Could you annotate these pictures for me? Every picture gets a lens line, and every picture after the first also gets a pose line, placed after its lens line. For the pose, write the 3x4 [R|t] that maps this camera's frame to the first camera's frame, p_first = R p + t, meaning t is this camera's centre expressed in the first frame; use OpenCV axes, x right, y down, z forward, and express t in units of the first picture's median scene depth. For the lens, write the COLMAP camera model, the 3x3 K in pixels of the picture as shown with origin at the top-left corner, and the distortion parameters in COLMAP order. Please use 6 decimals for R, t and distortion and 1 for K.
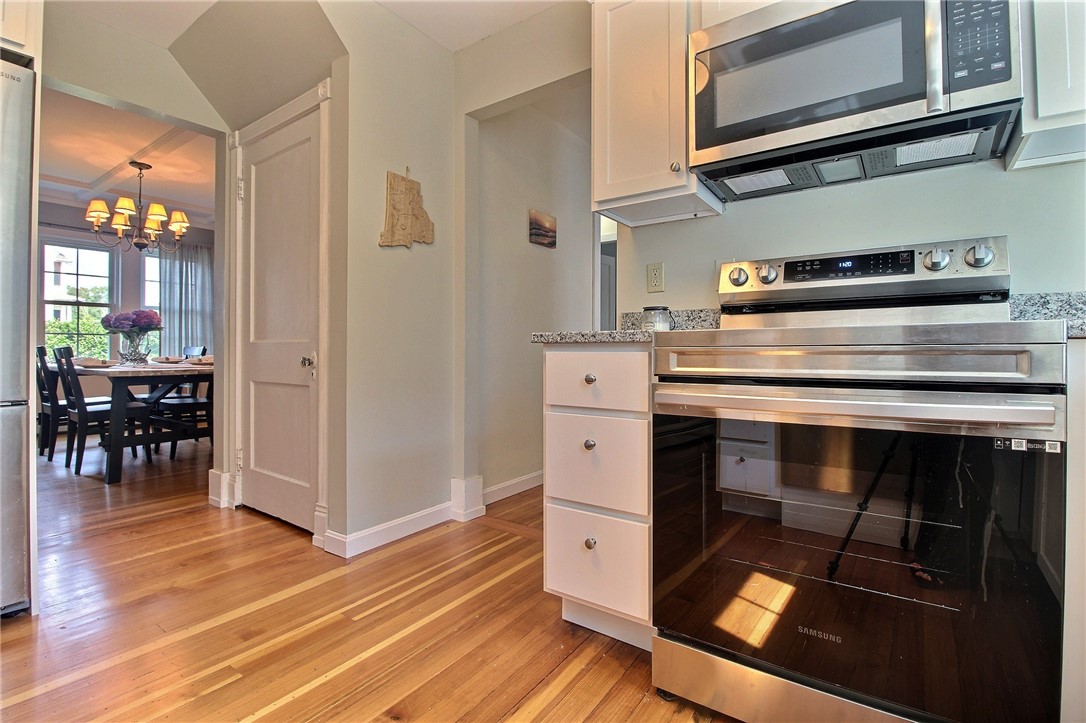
lens RADIAL K [[502.3, 0, 532.6], [0, 502.3, 346.7], [0, 0, 1]] dist [-0.014083, -0.003653]
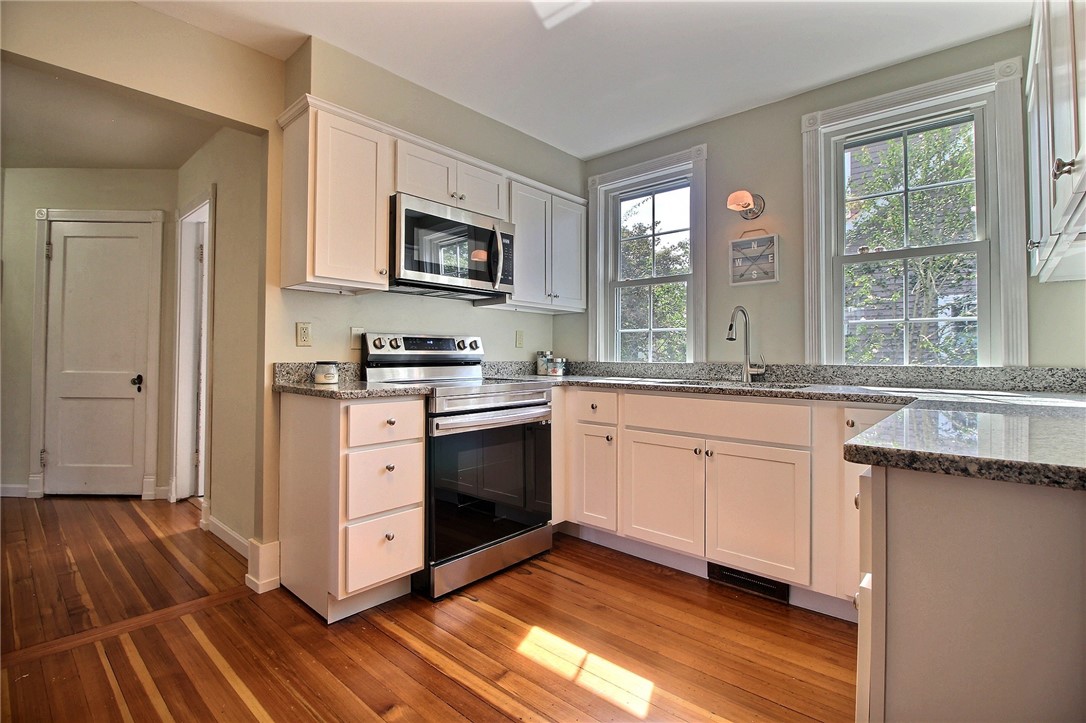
lens RADIAL K [[502.3, 0, 544.4], [0, 502.3, 350.2], [0, 0, 1]] dist [-0.014083, -0.003653]
pose [[0.104612, 0.014474, 0.994408, -1.216960], [-0.007368, 0.999878, -0.013779, -0.118250], [-0.994486, -0.005886, 0.104706, 0.397696]]
